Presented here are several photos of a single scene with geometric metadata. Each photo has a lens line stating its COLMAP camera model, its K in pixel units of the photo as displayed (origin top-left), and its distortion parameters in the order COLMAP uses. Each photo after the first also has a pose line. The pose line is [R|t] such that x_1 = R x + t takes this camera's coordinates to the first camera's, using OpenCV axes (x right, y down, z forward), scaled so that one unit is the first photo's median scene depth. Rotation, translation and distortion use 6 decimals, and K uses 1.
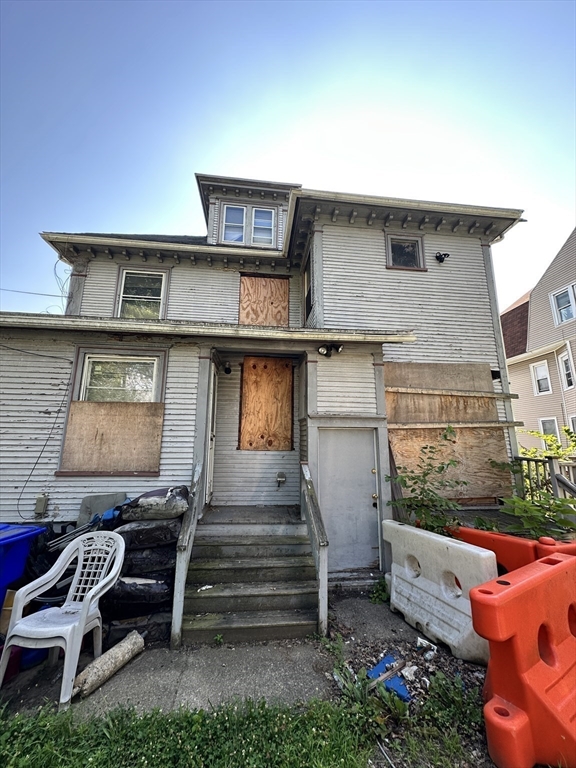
lens RADIAL K [[309.8, 0, 287.9], [0, 309.8, 383.7], [0, 0, 1]] dist [-0.002834, 0.001186]
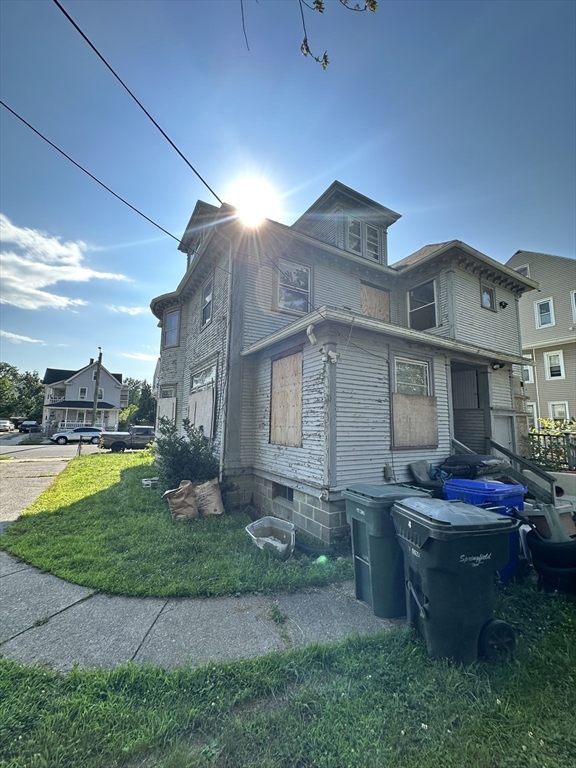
lens RADIAL K [[309.8, 0, 291.4], [0, 309.8, 387.0], [0, 0, 1]] dist [-0.002834, 0.001186]
pose [[0.909134, 0.056541, 0.412647, -1.612506], [-0.090345, 0.993925, 0.062857, -0.010583], [-0.406587, -0.094426, 0.908720, 0.003696]]
